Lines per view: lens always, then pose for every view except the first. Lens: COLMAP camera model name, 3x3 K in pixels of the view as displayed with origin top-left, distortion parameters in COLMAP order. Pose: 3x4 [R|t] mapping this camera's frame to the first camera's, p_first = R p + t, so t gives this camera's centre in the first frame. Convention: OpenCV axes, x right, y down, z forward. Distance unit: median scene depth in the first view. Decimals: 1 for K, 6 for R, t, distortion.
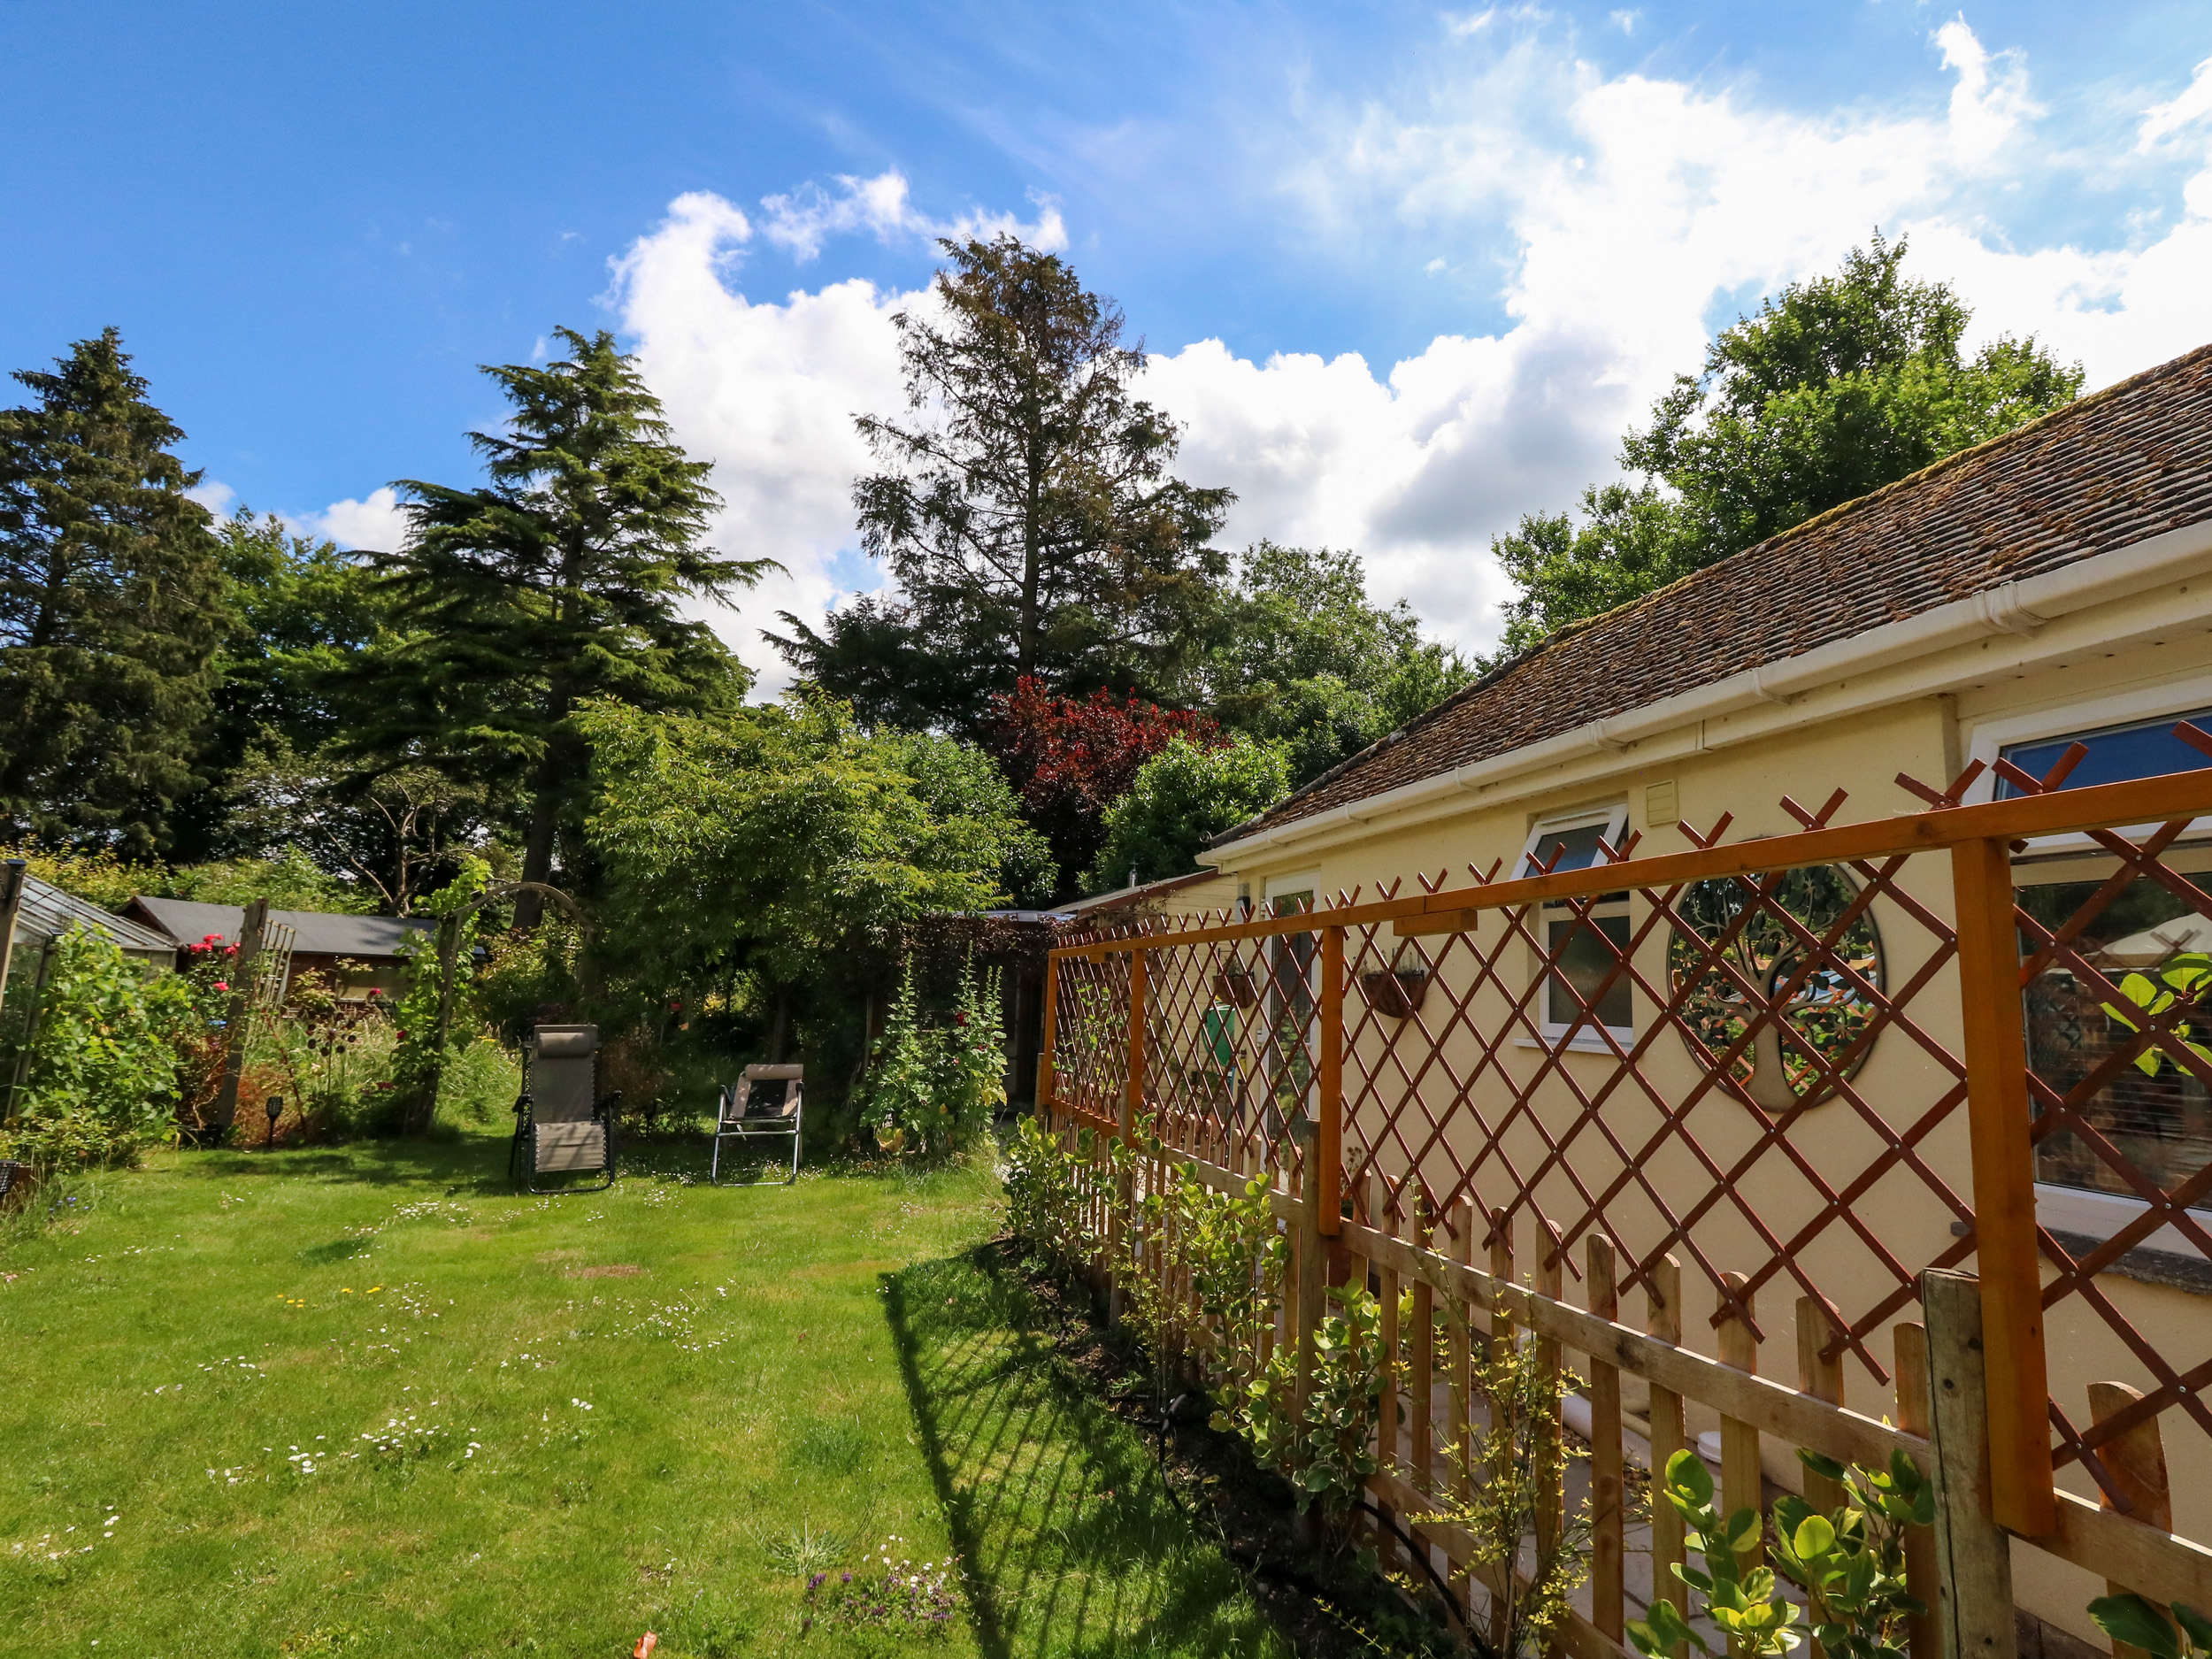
lens RADIAL K [[1204.9, 0, 1067.4], [0, 1204.9, 830.2], [0, 0, 1]] dist [-0.009126, -0.002731]
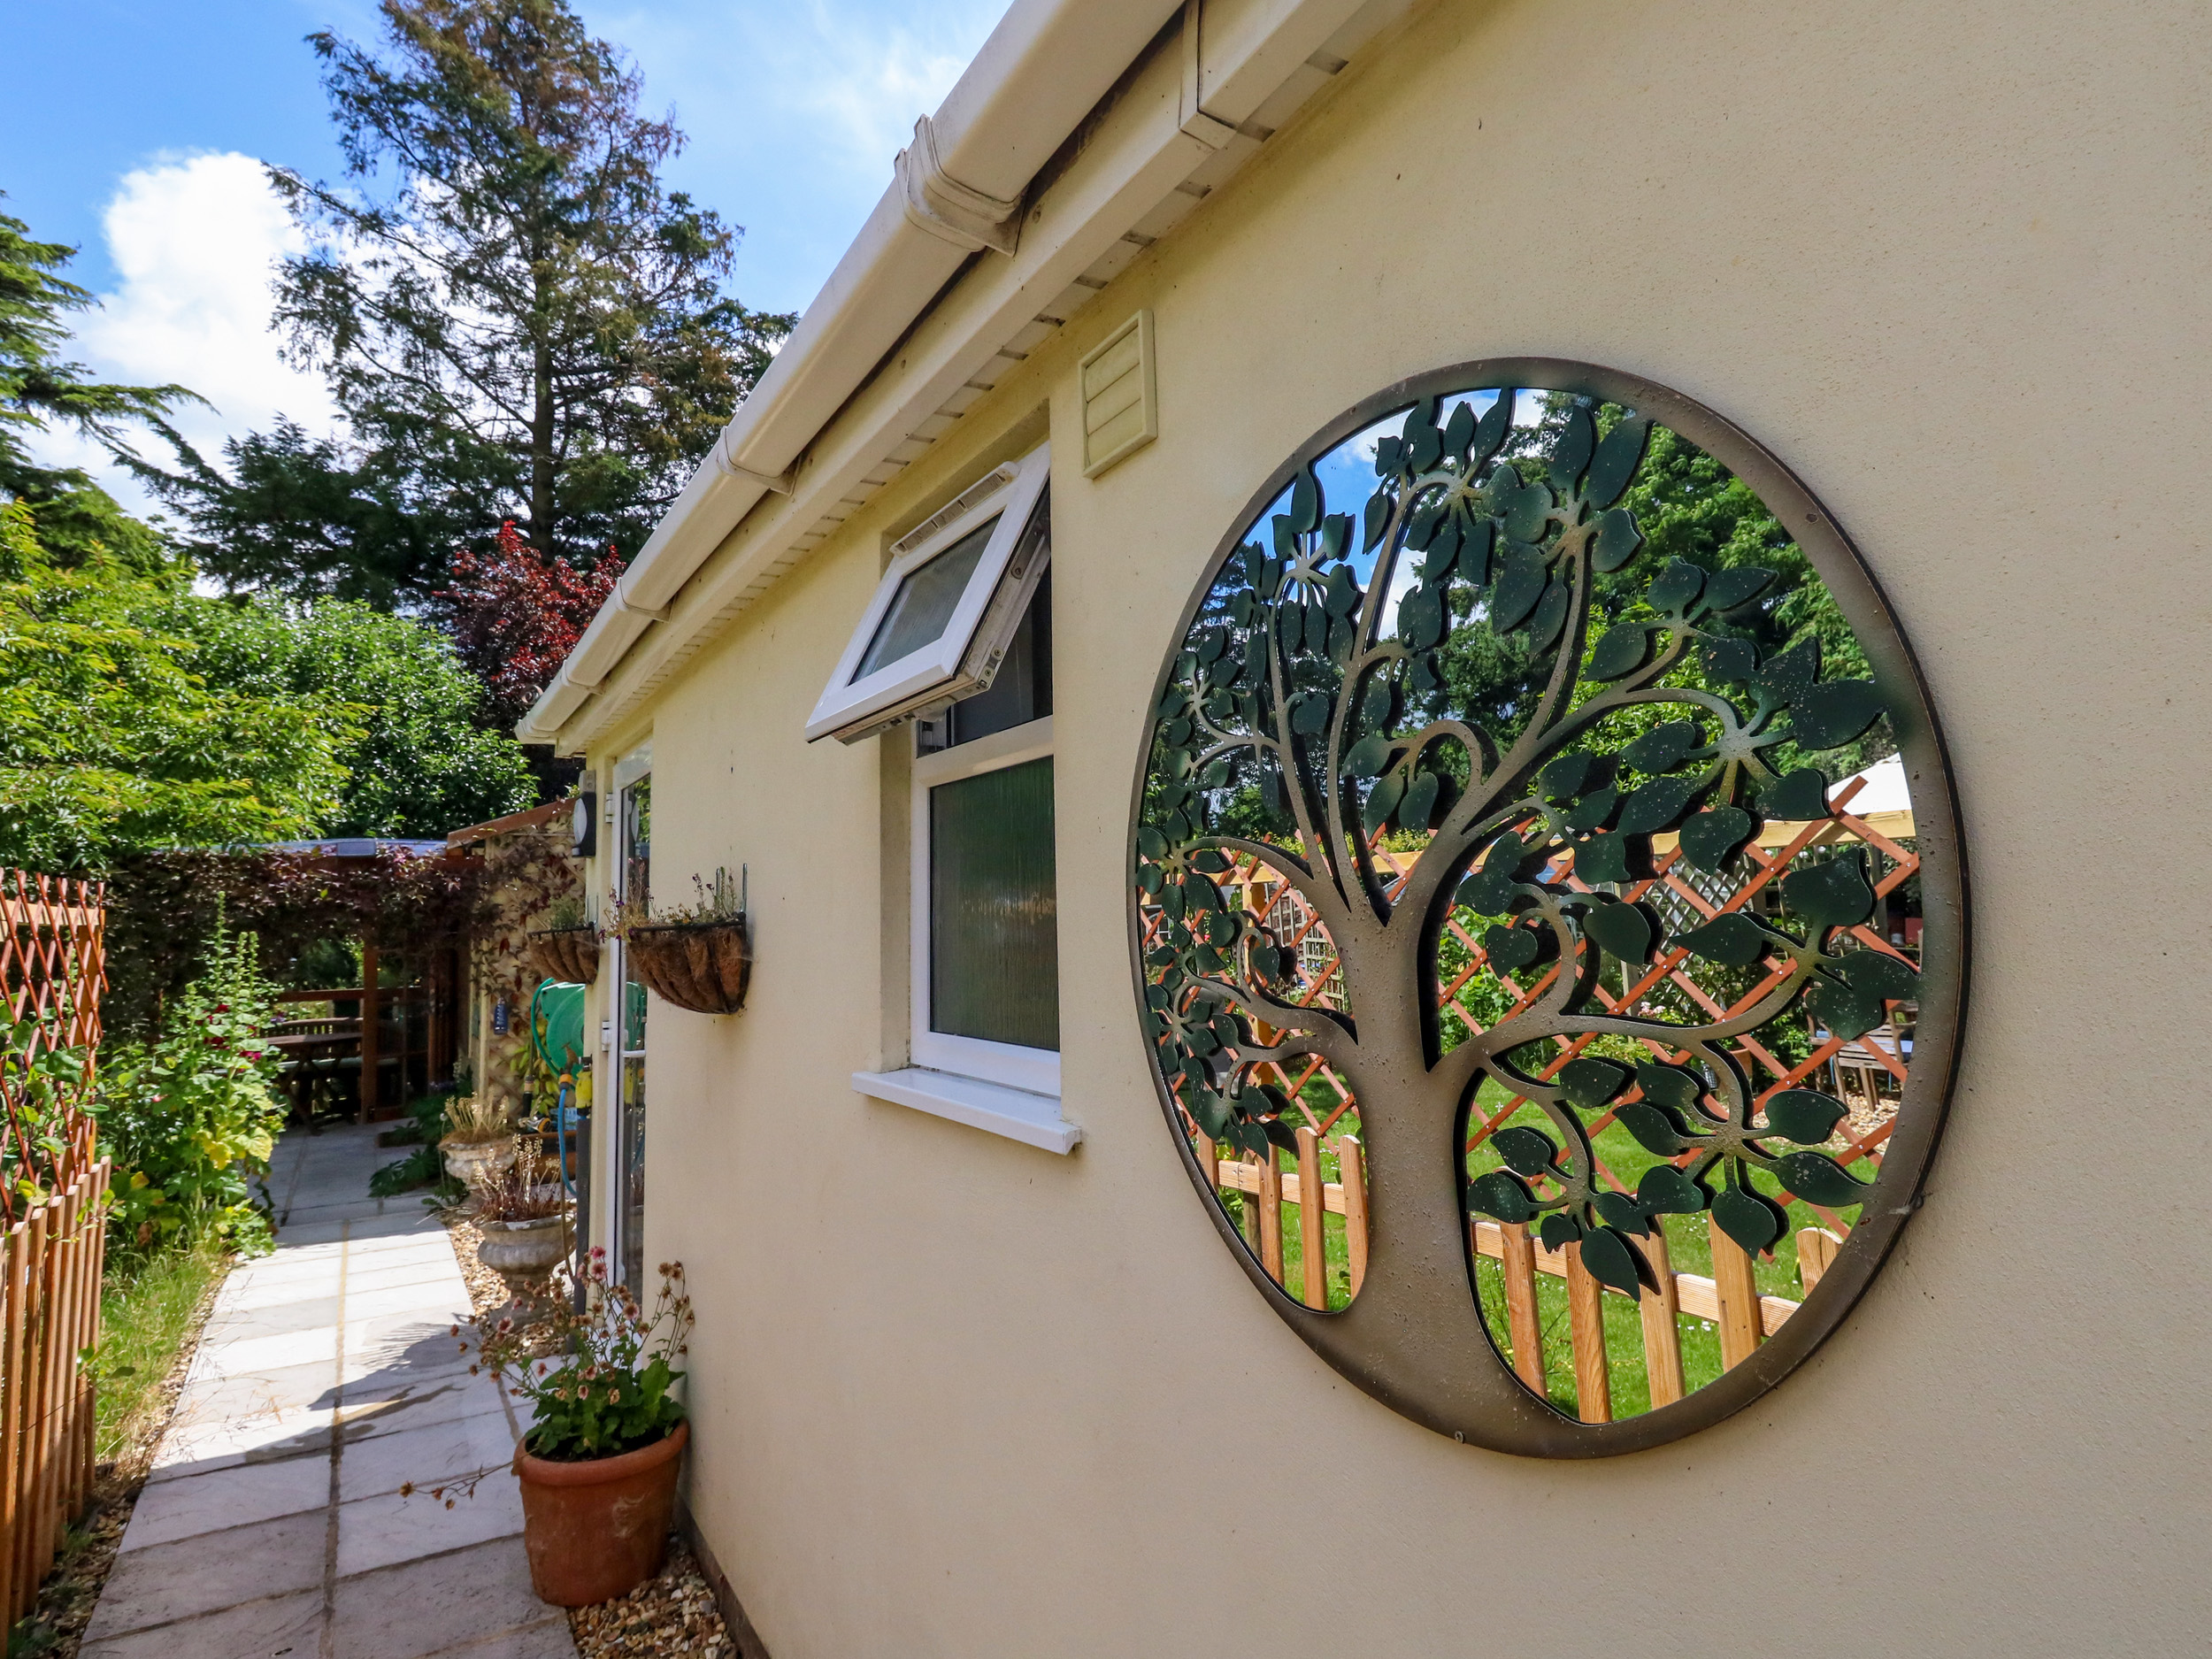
lens RADIAL K [[1204.9, 0, 1098.6], [0, 1204.9, 843.9], [0, 0, 1]] dist [-0.009126, -0.002731]
pose [[0.958115, -0.049552, 0.282064, 0.081447], [0.028775, 0.996590, 0.077331, 0.015659], [-0.284934, -0.065976, 0.956274, 0.140984]]
